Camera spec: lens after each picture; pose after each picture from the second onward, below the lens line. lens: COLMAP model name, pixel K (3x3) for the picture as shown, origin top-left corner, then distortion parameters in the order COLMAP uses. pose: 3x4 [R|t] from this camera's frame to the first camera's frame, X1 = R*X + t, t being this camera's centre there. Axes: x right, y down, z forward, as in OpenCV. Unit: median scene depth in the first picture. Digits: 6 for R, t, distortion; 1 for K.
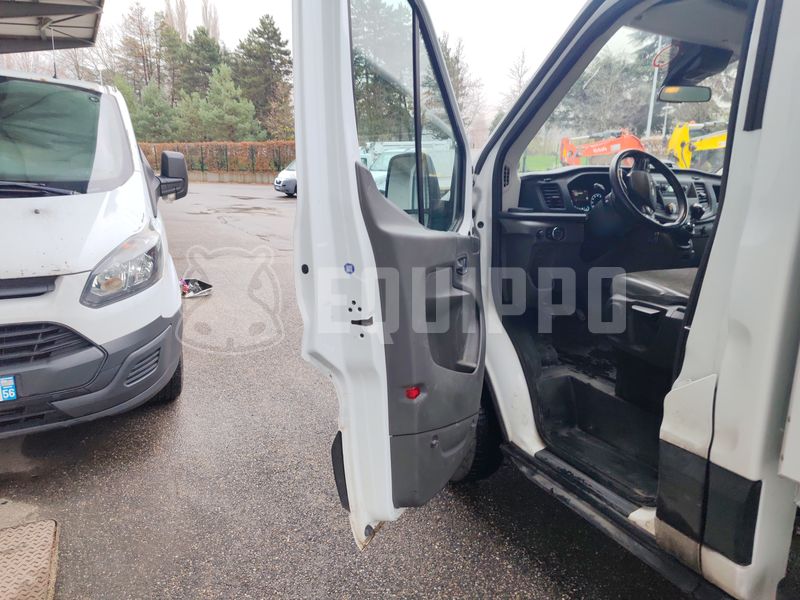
lens RADIAL K [[547.6, 0, 402.3], [0, 547.6, 299.2], [0, 0, 1]] dist [0.032941, -0.032048]
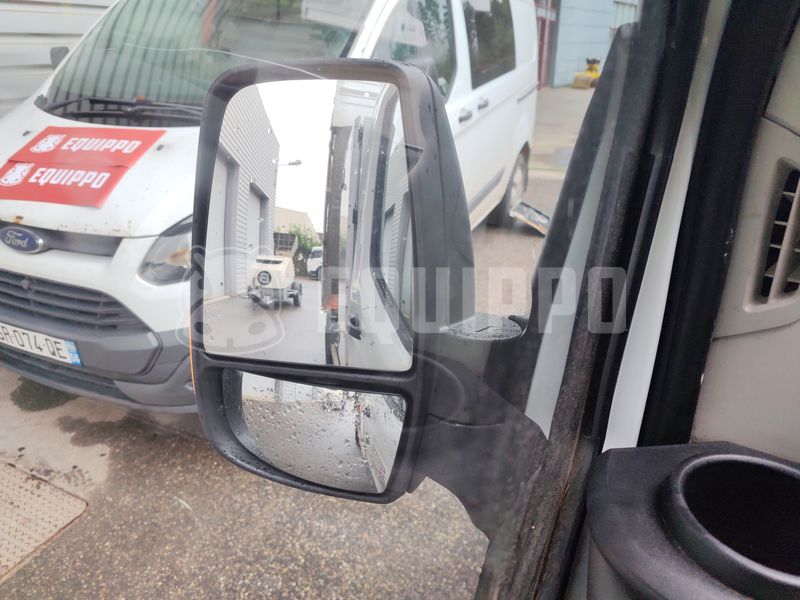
lens RADIAL K [[547.6, 0, 402.3], [0, 547.6, 299.2], [0, 0, 1]] dist [0.032941, -0.032048]
pose [[0.596809, 0.297599, -0.745154, 0.228204], [-0.160337, 0.954177, 0.252661, -0.216075], [0.786201, -0.031314, 0.617177, 0.803992]]
